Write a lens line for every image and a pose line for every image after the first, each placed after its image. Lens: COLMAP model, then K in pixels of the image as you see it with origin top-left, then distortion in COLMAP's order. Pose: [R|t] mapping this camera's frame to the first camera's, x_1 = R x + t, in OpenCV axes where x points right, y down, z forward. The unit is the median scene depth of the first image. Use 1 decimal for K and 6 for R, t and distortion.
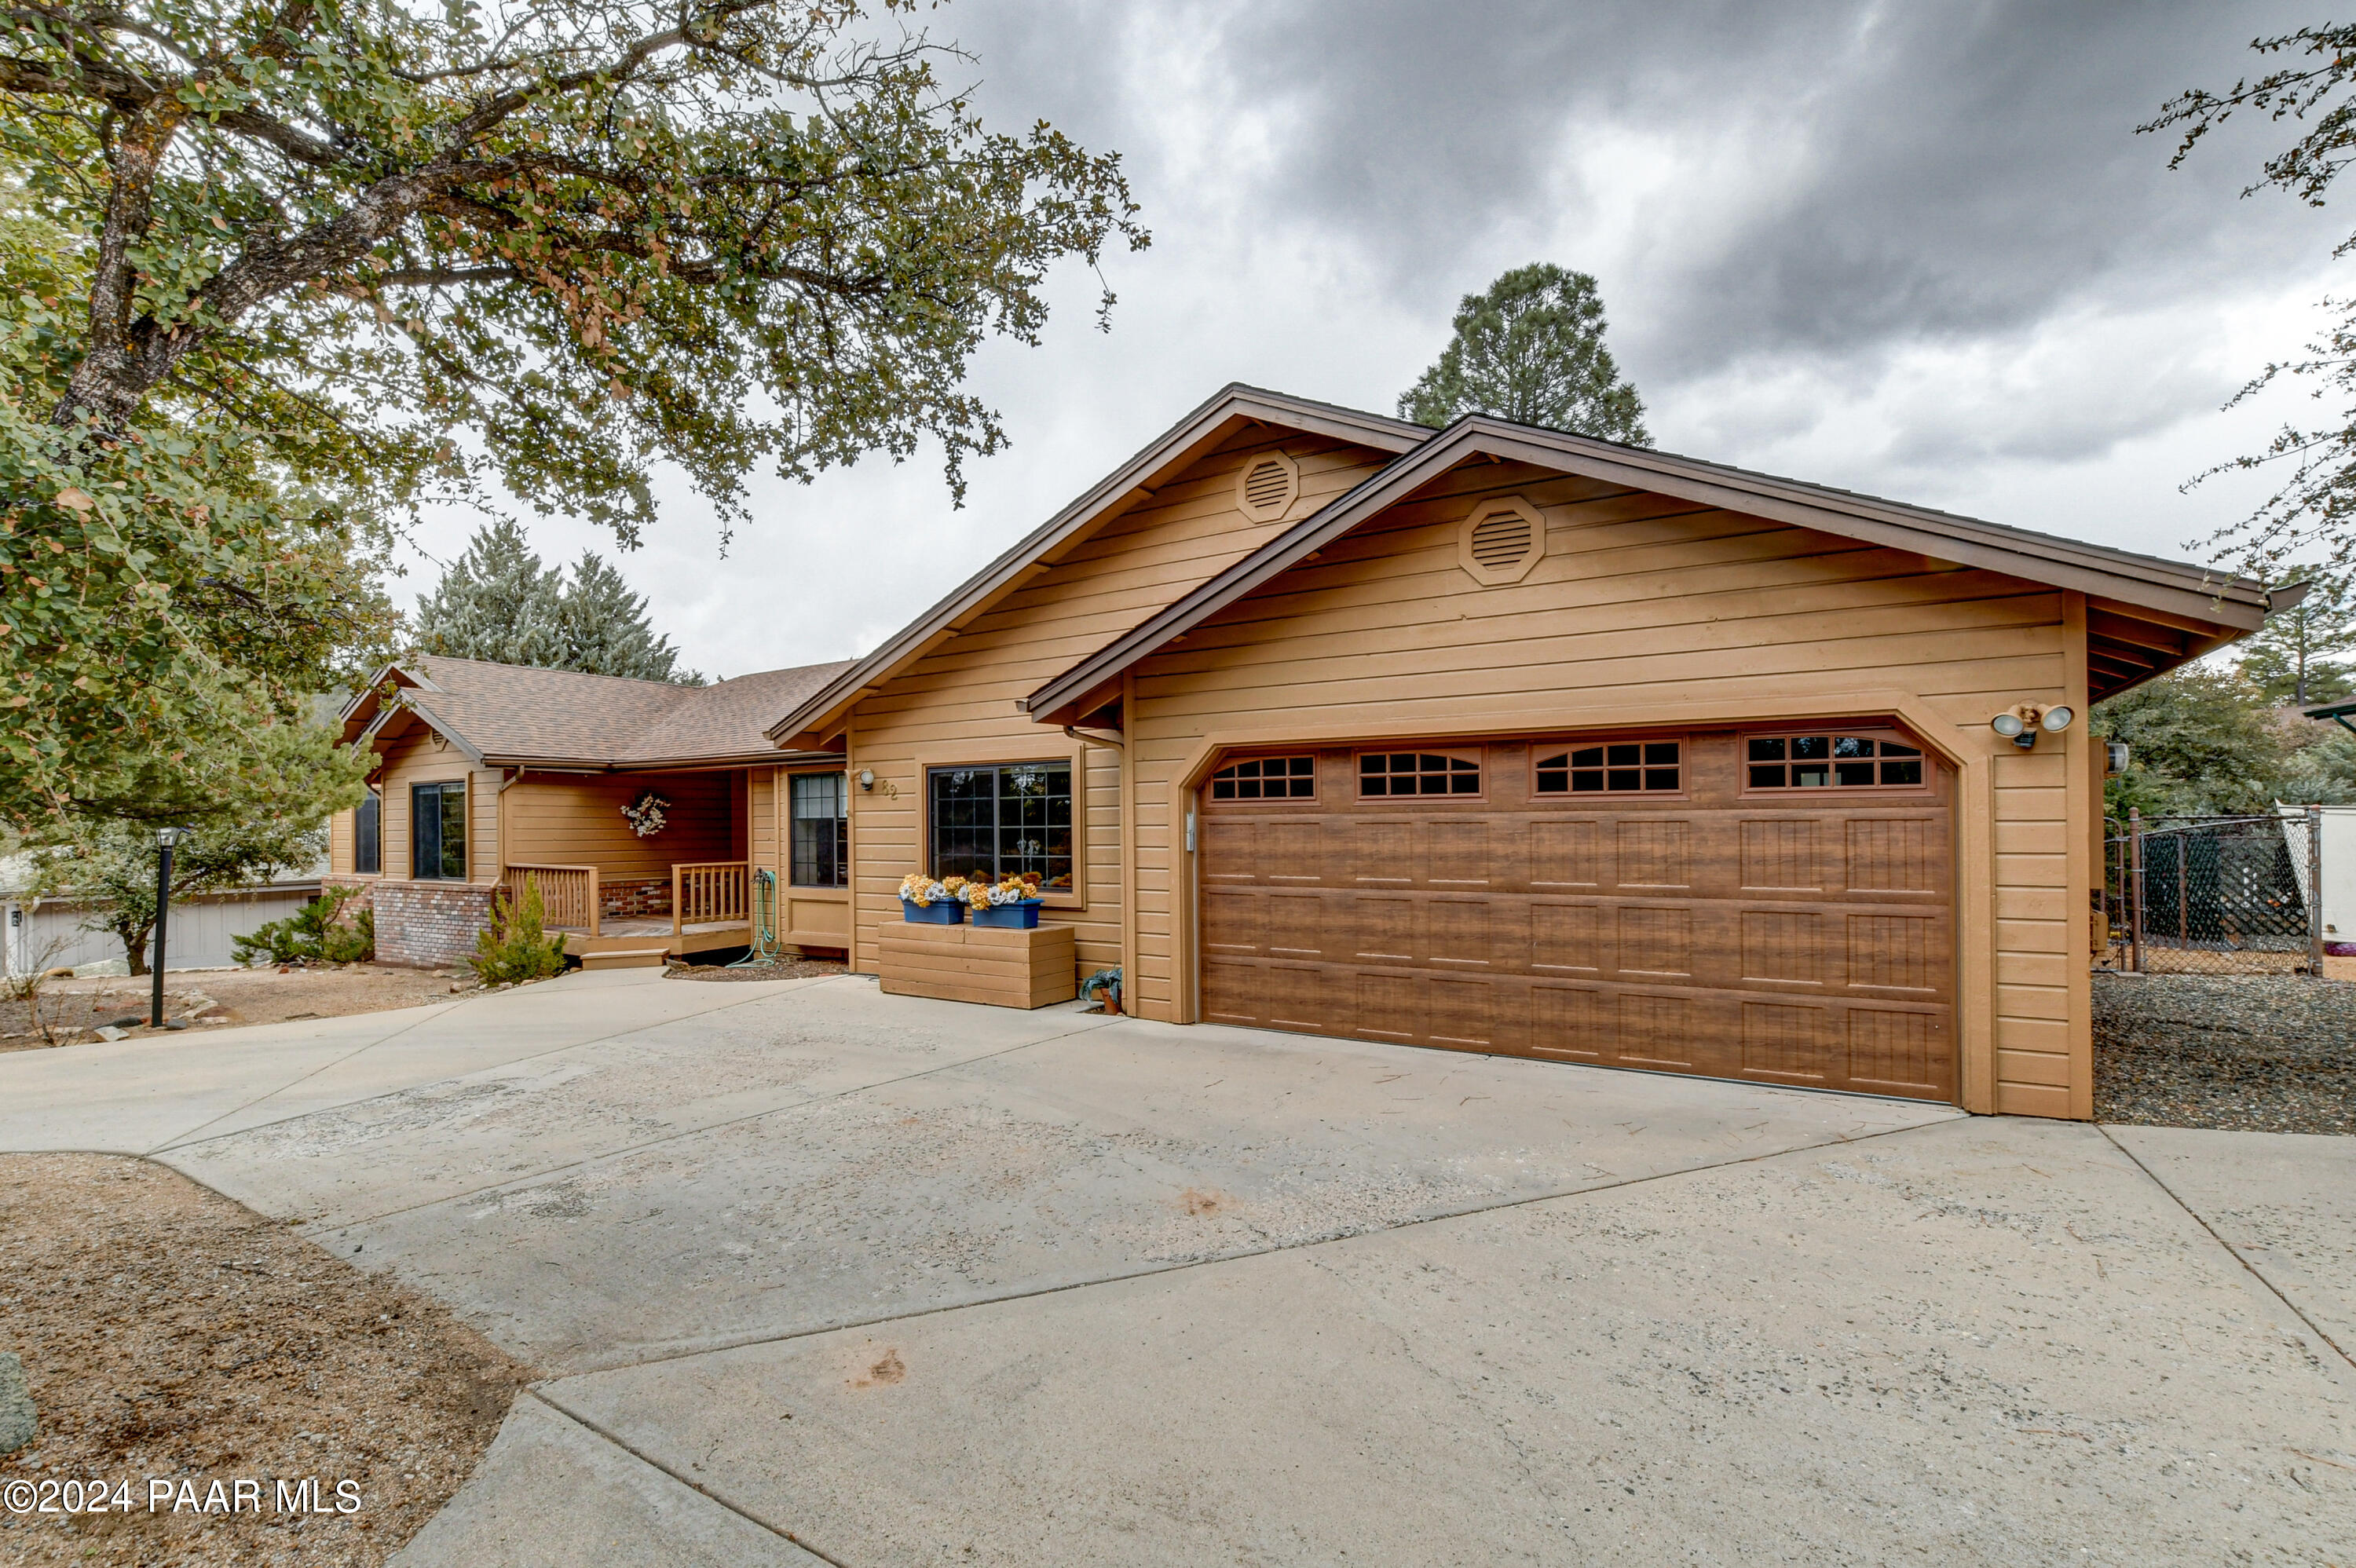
lens RADIAL K [[1074.4, 0, 1173.1], [0, 1074.4, 778.7], [0, 0, 1]] dist [-0.019702, 0.002815]
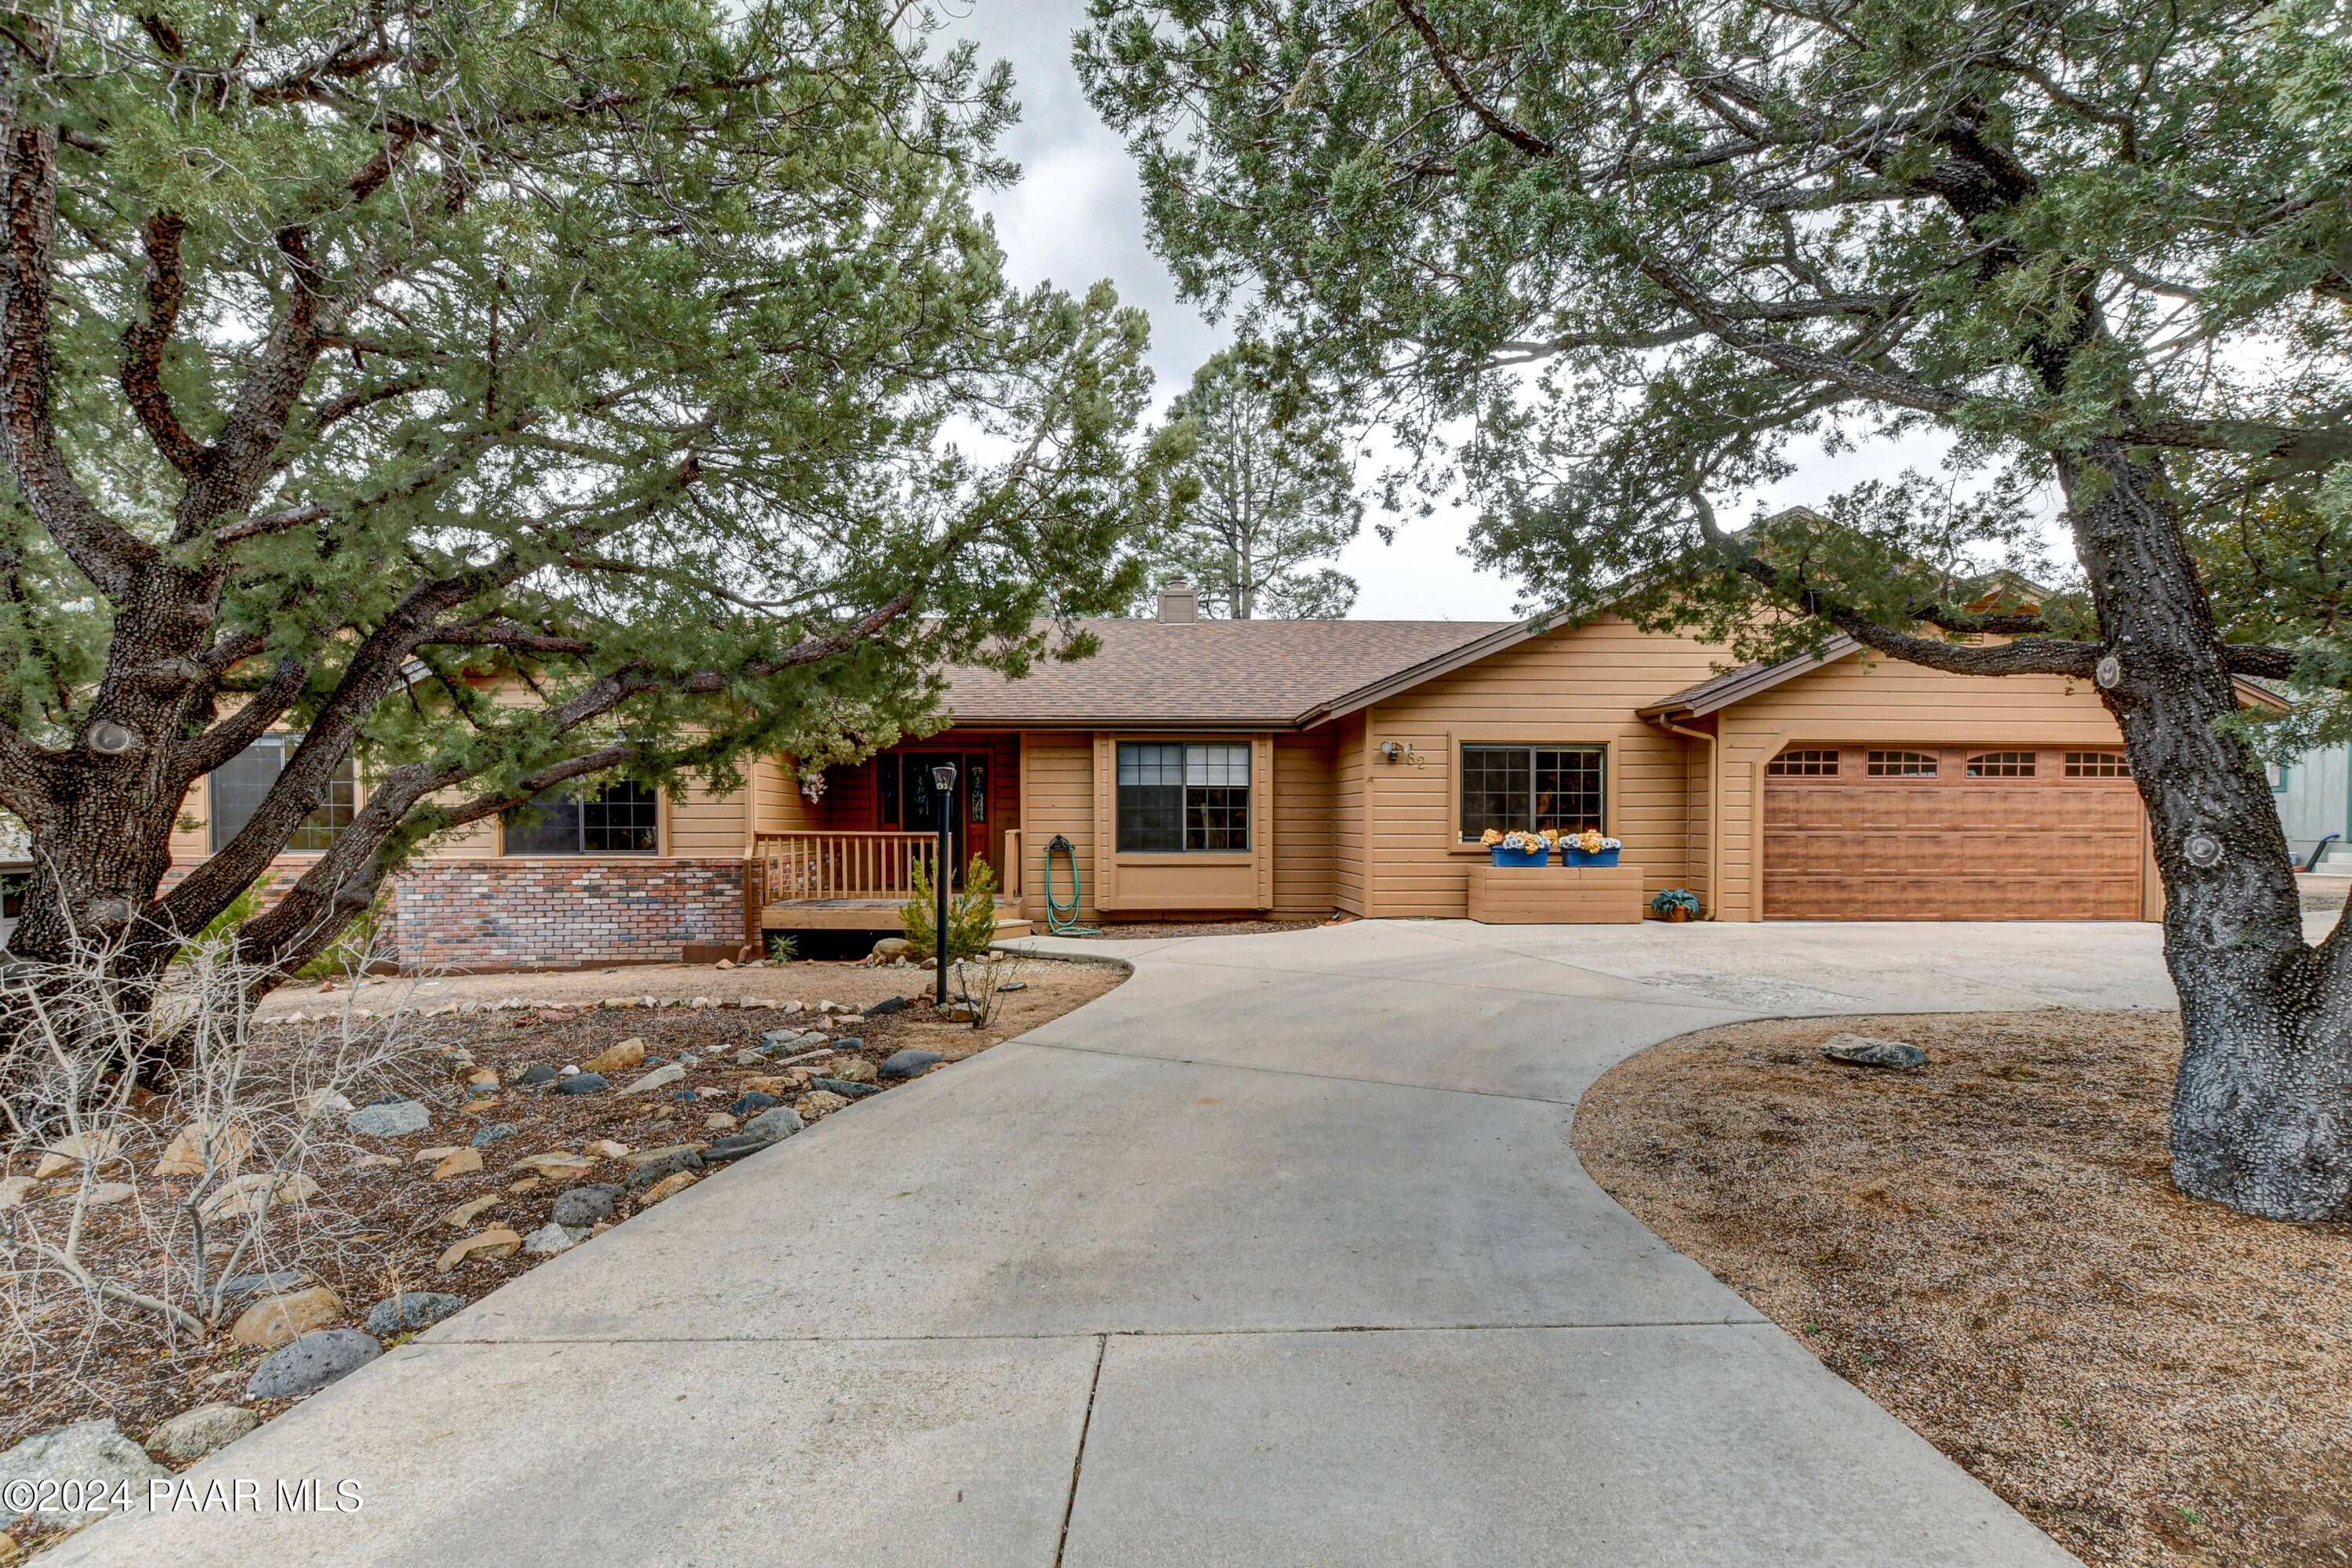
lens RADIAL K [[1072.7, 0, 1168.0], [0, 1072.7, 777.6], [0, 0, 1]] dist [-0.019702, 0.002815]
pose [[0.823959, 0.027894, 0.565962, -1.706429], [-0.032413, 0.999472, -0.002072, 0.060035], [-0.565722, -0.016637, 0.824428, 0.259250]]
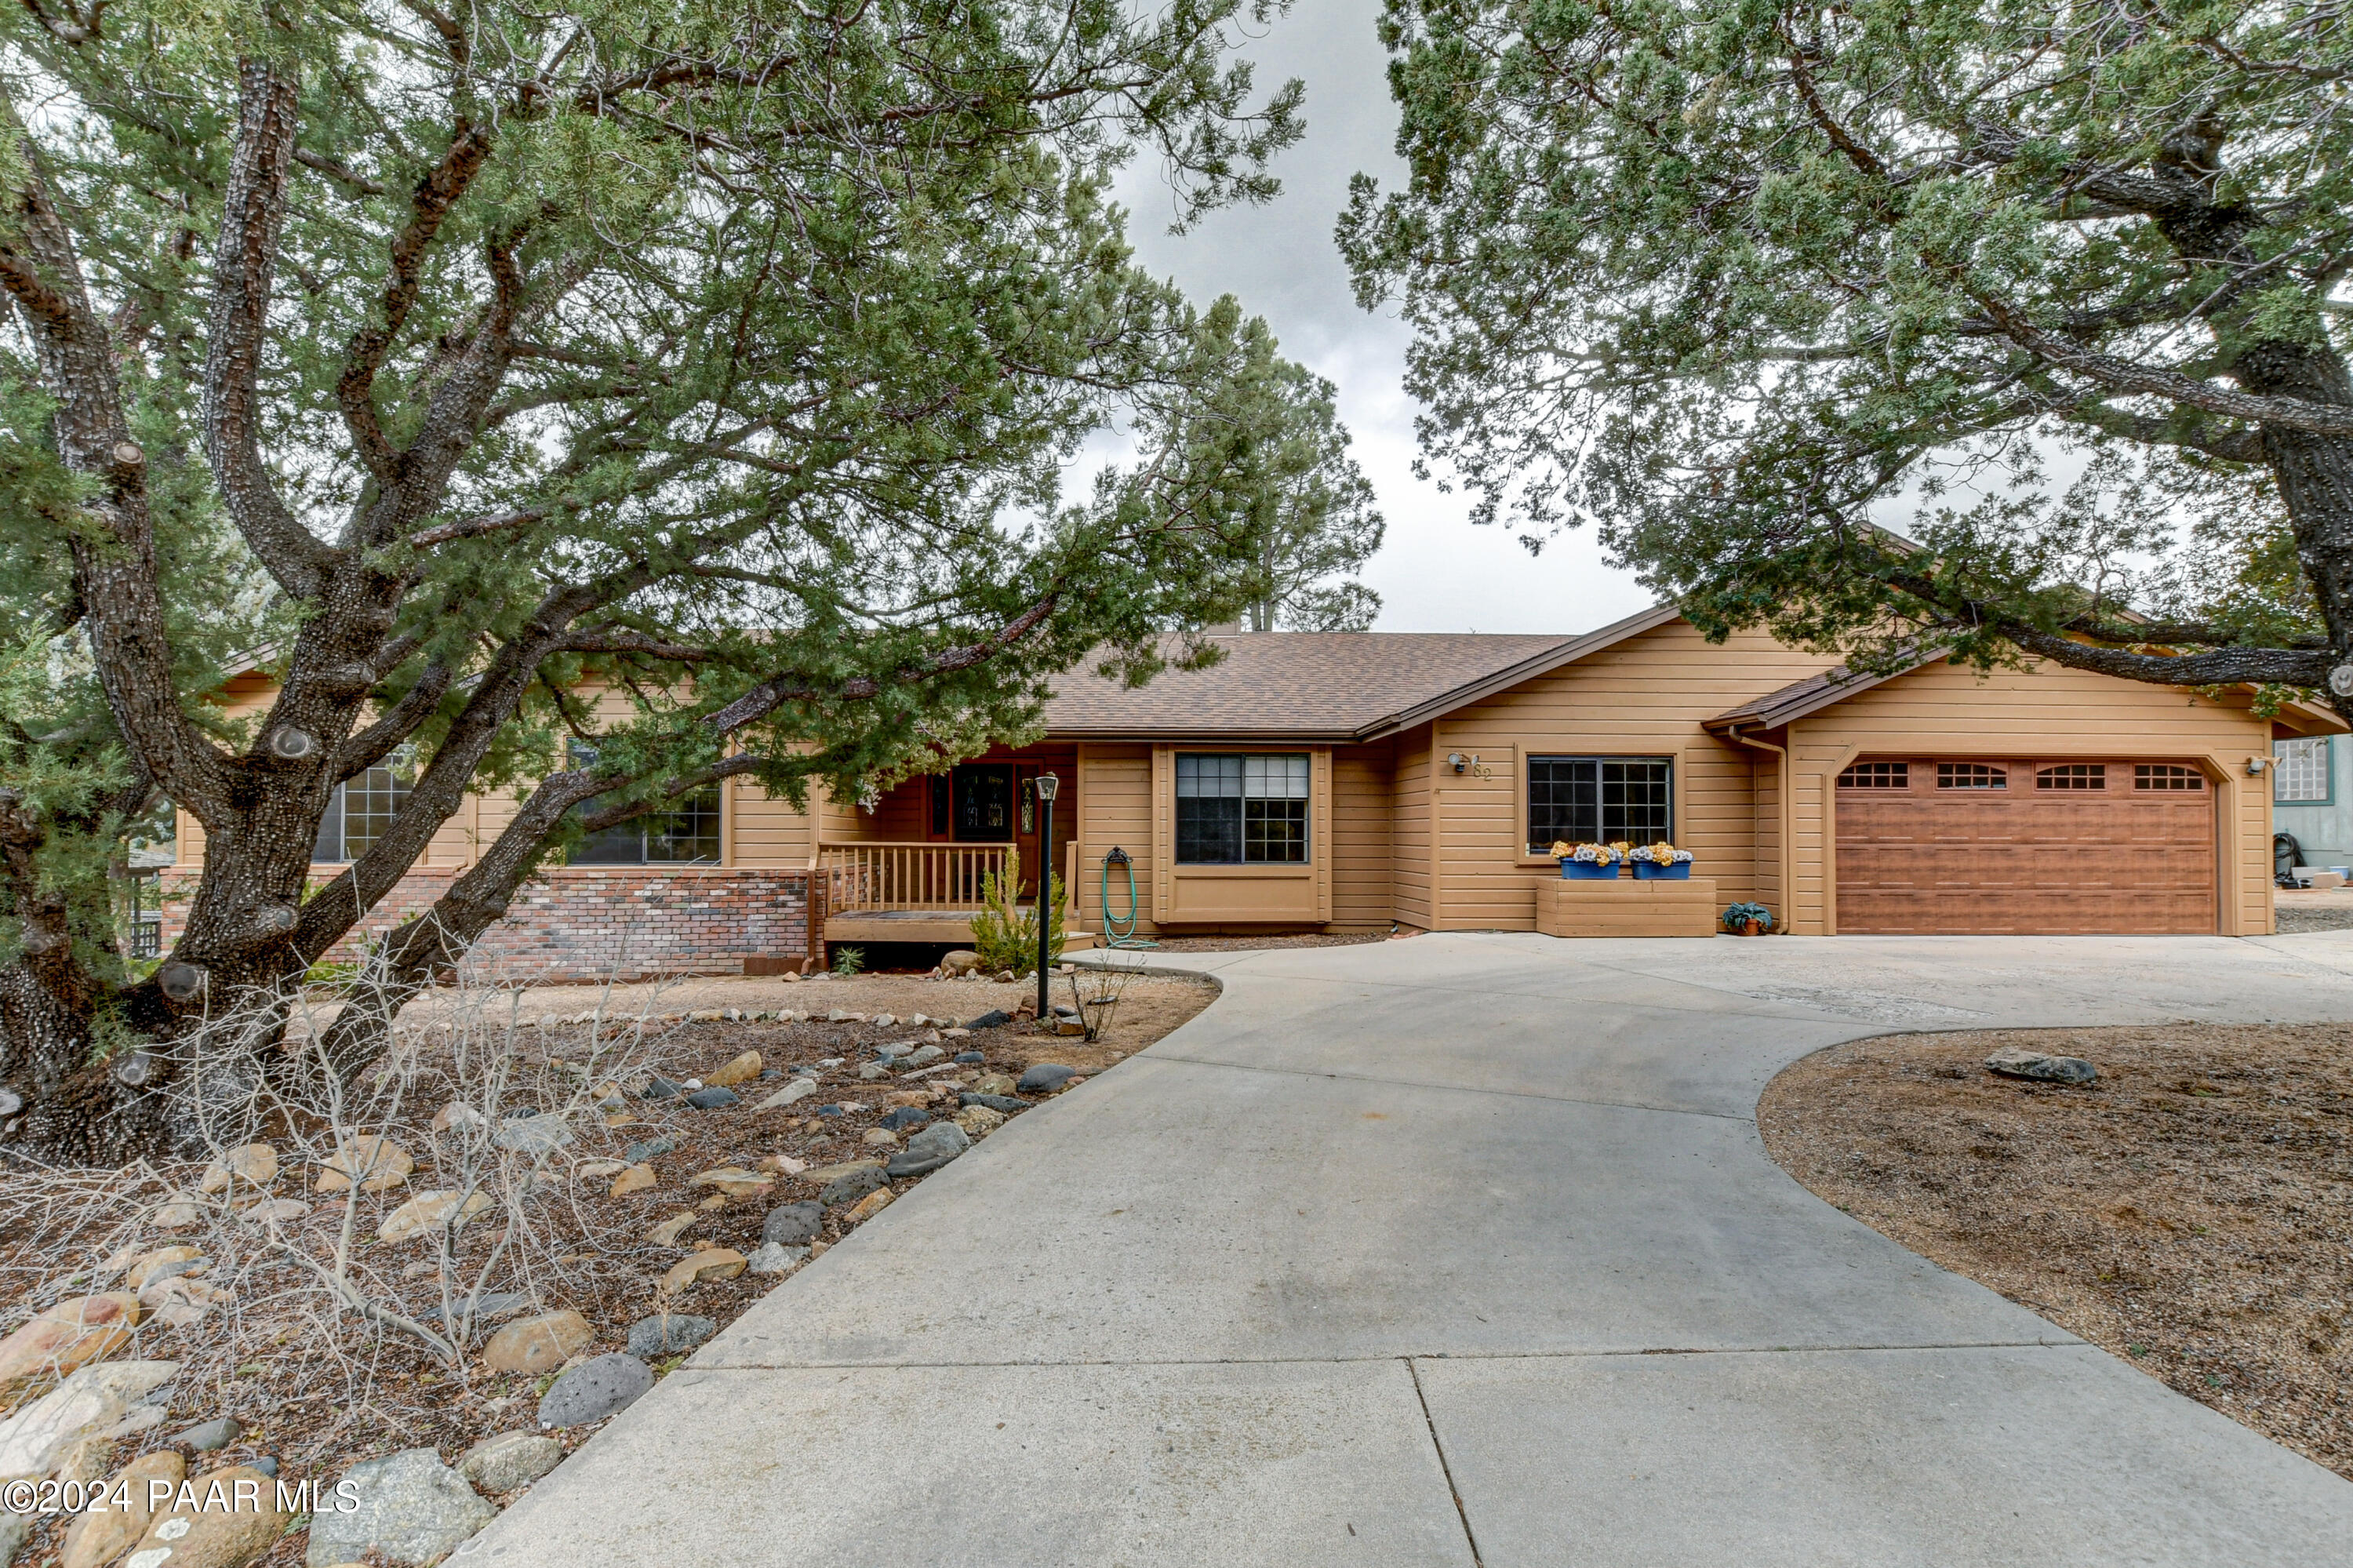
lens RADIAL K [[1073.2, 0, 1163.2], [0, 1073.2, 741.4], [0, 0, 1]] dist [-0.019702, 0.002815]
pose [[0.825095, 0.055685, 0.562243, -1.796525], [-0.034733, 0.998248, -0.047897, 0.066804], [-0.563925, 0.019991, 0.825584, 0.325053]]
